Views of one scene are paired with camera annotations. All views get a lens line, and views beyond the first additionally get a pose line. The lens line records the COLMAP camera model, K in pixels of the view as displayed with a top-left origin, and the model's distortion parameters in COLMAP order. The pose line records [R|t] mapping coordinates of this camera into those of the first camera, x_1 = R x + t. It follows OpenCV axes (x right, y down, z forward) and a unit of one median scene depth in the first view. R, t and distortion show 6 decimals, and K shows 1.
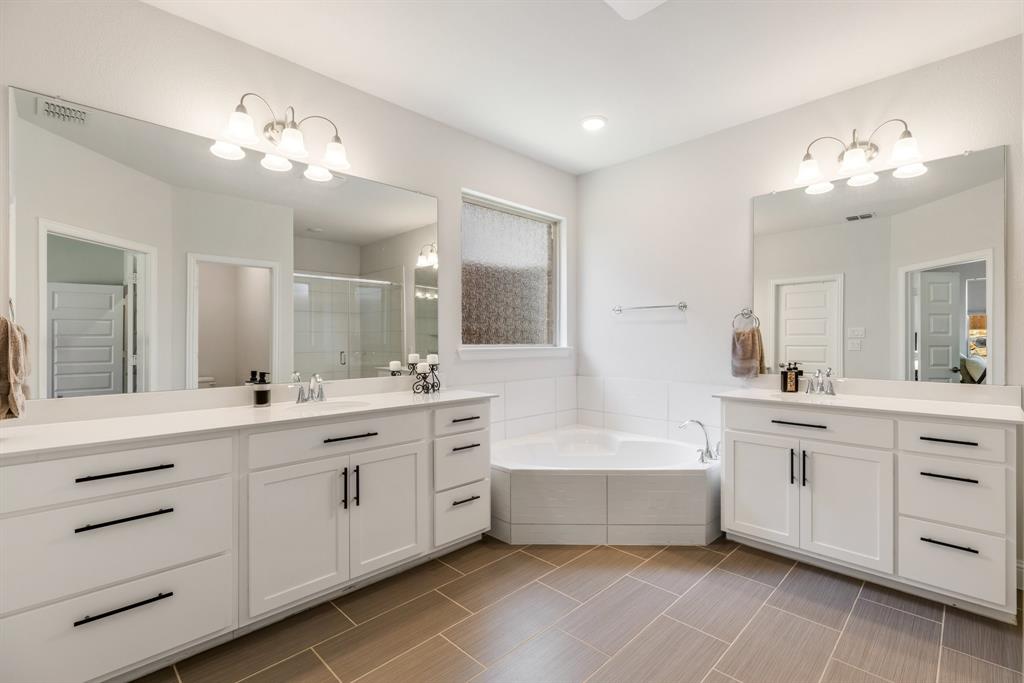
lens RADIAL K [[464.7, 0, 517.4], [0, 464.7, 340.3], [0, 0, 1]] dist [-0.001599, -0.000677]
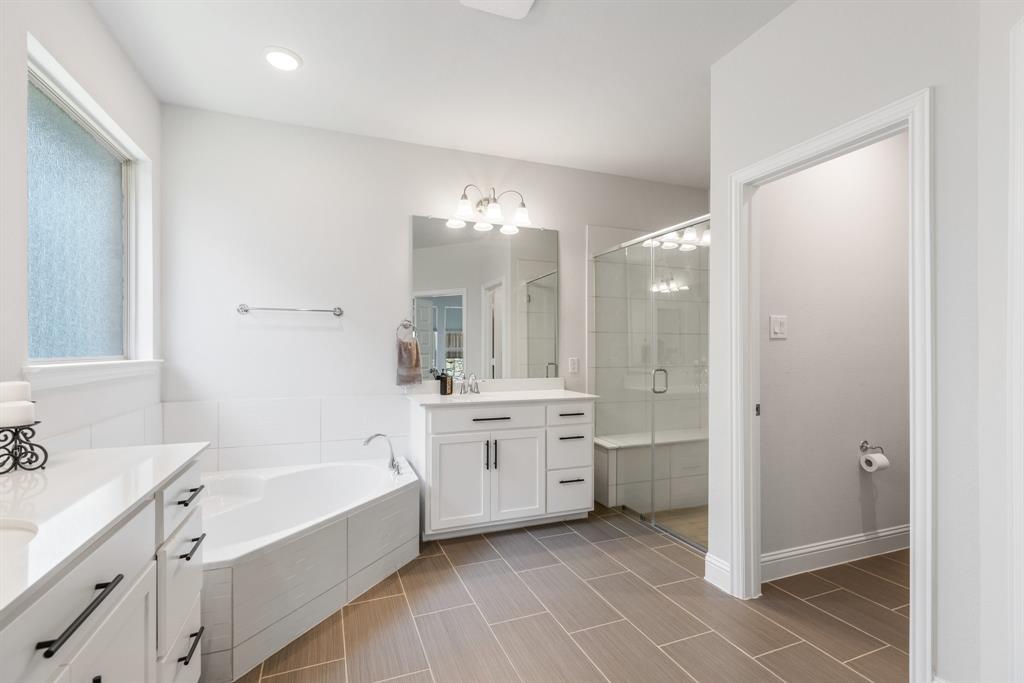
lens RADIAL K [[464.7, 0, 514.0], [0, 464.7, 350.4], [0, 0, 1]] dist [-0.001599, -0.000677]
pose [[0.392410, 0.000188, 0.919790, -0.435651], [-0.000897, 1.000000, 0.000179, 0.001158], [-0.919790, -0.000895, 0.392410, 0.421848]]
